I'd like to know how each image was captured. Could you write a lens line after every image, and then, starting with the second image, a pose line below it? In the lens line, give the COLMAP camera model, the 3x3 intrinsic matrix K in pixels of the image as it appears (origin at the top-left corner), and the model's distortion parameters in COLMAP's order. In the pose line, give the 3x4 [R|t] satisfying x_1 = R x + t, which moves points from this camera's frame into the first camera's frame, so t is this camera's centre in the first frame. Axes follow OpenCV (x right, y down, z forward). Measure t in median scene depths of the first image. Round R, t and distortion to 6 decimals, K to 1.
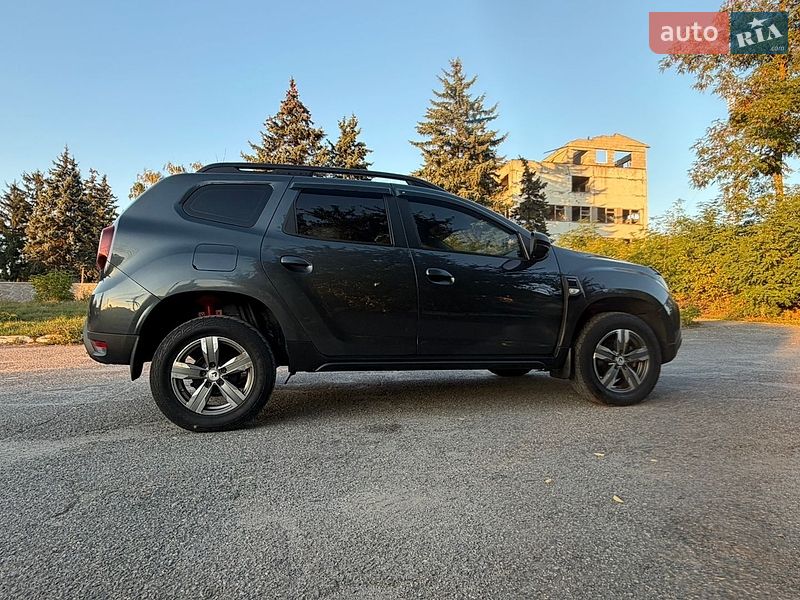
lens RADIAL K [[459.2, 0, 395.4], [0, 459.2, 299.3], [0, 0, 1]] dist [-0.000456, 0.000371]
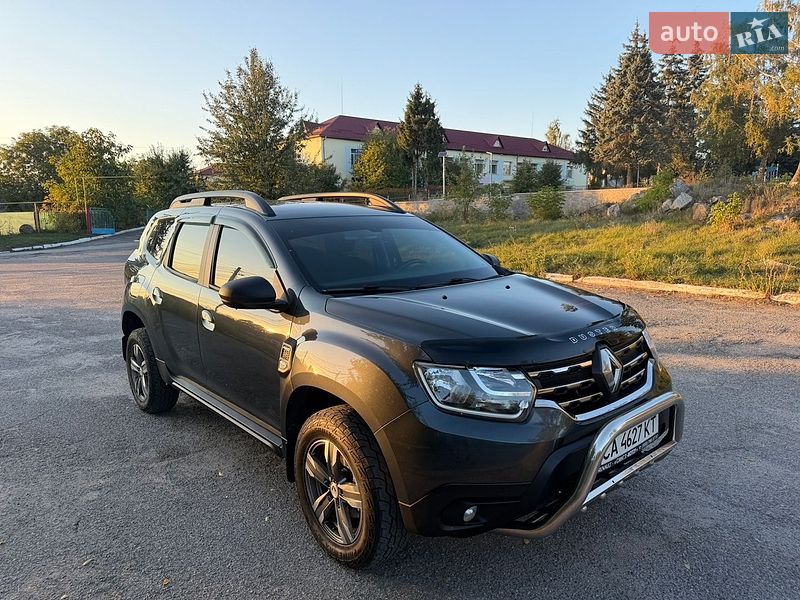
lens RADIAL K [[565.1, 0, 398.4], [0, 565.1, 299.5], [0, 0, 1]] dist [0.019972, -0.025078]
pose [[0.452481, 0.129185, -0.882367, 0.099055], [0.050394, 0.984166, 0.169932, -0.020929], [0.890349, -0.121357, 0.438807, 0.064533]]
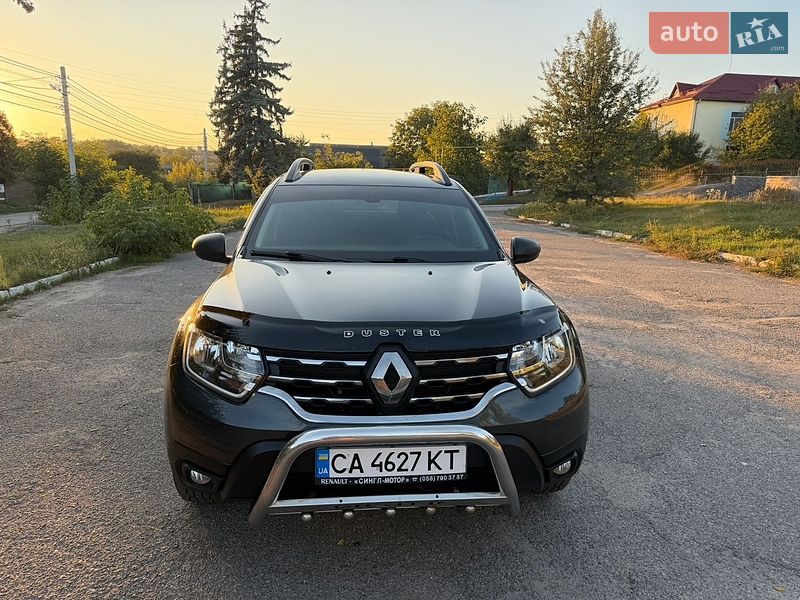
lens RADIAL K [[565.1, 0, 399.8], [0, 565.1, 297.3], [0, 0, 1]] dist [0.019972, -0.025078]
pose [[-0.146796, 0.196492, -0.969454, 0.104986], [0.016496, 0.980422, 0.196217, -0.019197], [0.989029, 0.012812, -0.147163, 0.120434]]
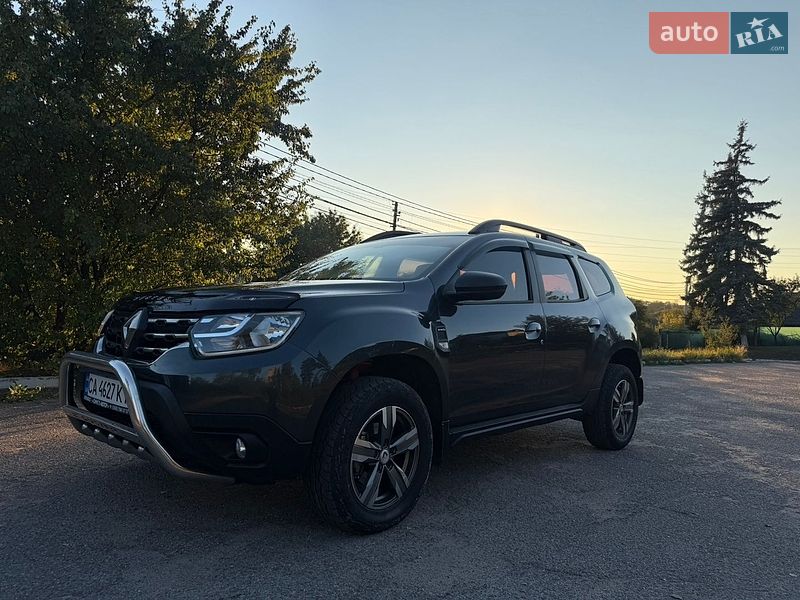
lens RADIAL K [[565.1, 0, 406.2], [0, 565.1, 300.0], [0, 0, 1]] dist [0.019972, -0.025078]
pose [[-0.829072, -0.052385, -0.556683, 0.066187], [-0.017492, 0.997544, -0.067820, -0.000838], [0.558869, -0.046491, -0.827952, 0.187515]]
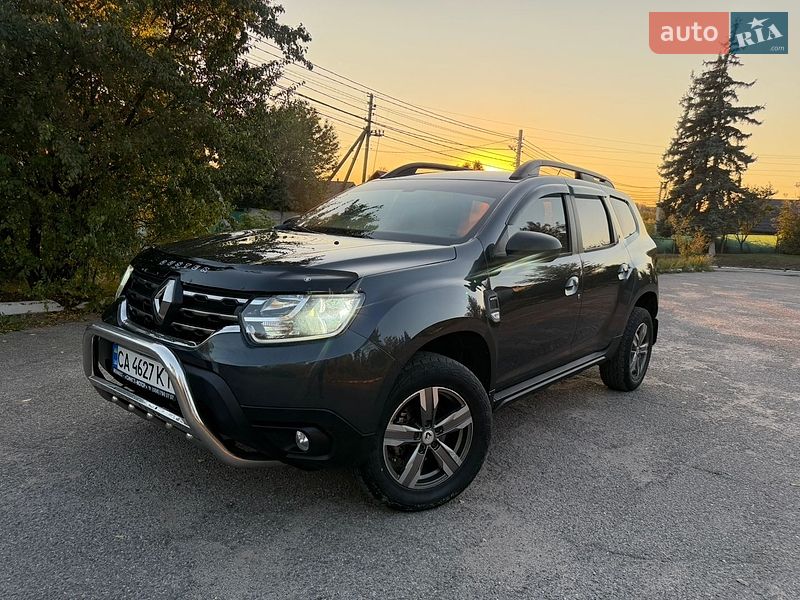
lens RADIAL K [[565.1, 0, 406.3], [0, 565.1, 305.7], [0, 0, 1]] dist [0.019972, -0.025078]
pose [[-0.796667, 0.046329, -0.602640, 0.071546], [-0.033826, 0.992078, 0.120984, -0.009248], [0.603471, 0.116769, -0.788789, 0.176699]]
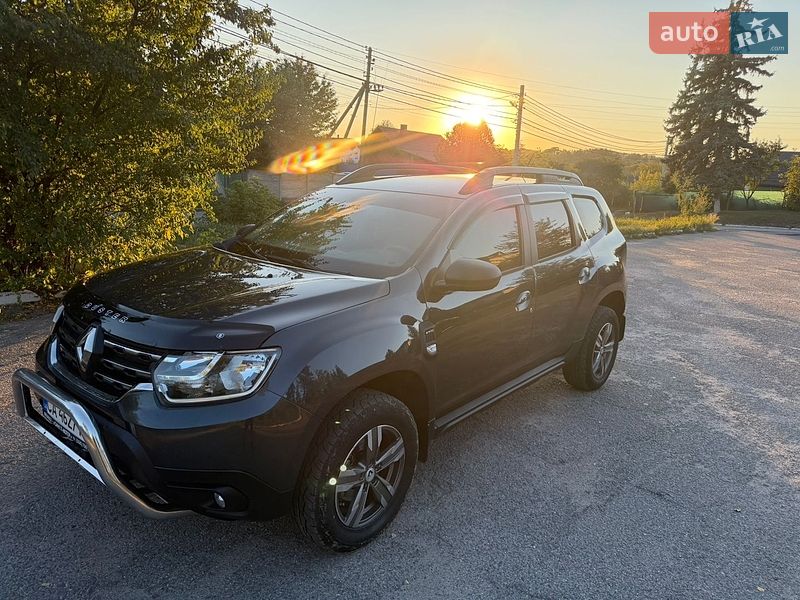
lens RADIAL K [[565.1, 0, 405.1], [0, 565.1, 298.5], [0, 0, 1]] dist [0.019972, -0.025078]
pose [[-0.803728, 0.091539, -0.587914, 0.063276], [-0.026251, 0.981677, 0.188735, -0.019168], [0.594418, 0.167125, -0.786598, 0.180116]]
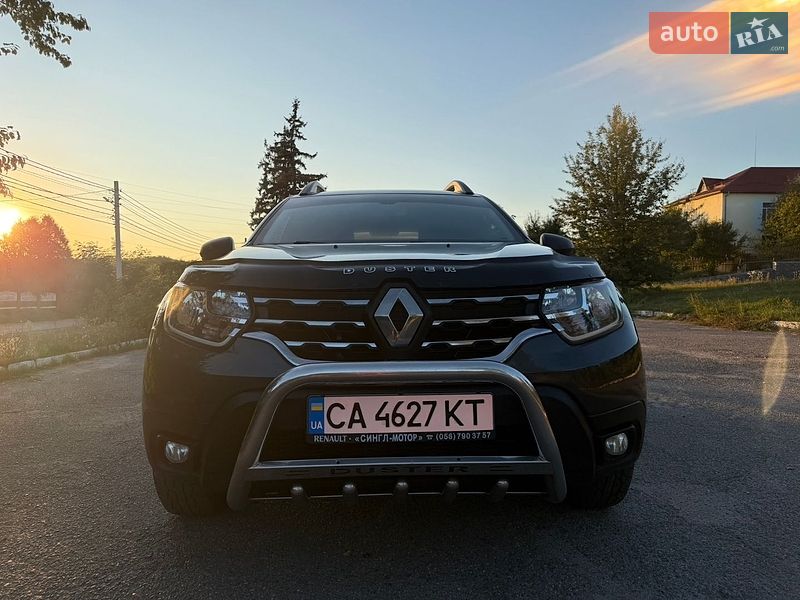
lens RADIAL K [[565.1, 0, 397.7], [0, 565.1, 298.2], [0, 0, 1]] dist [0.019972, -0.025078]
pose [[-0.208391, 0.022284, -0.977792, 0.098668], [0.048474, 0.998747, 0.012431, -0.003392], [0.976844, -0.044807, -0.209211, 0.121225]]
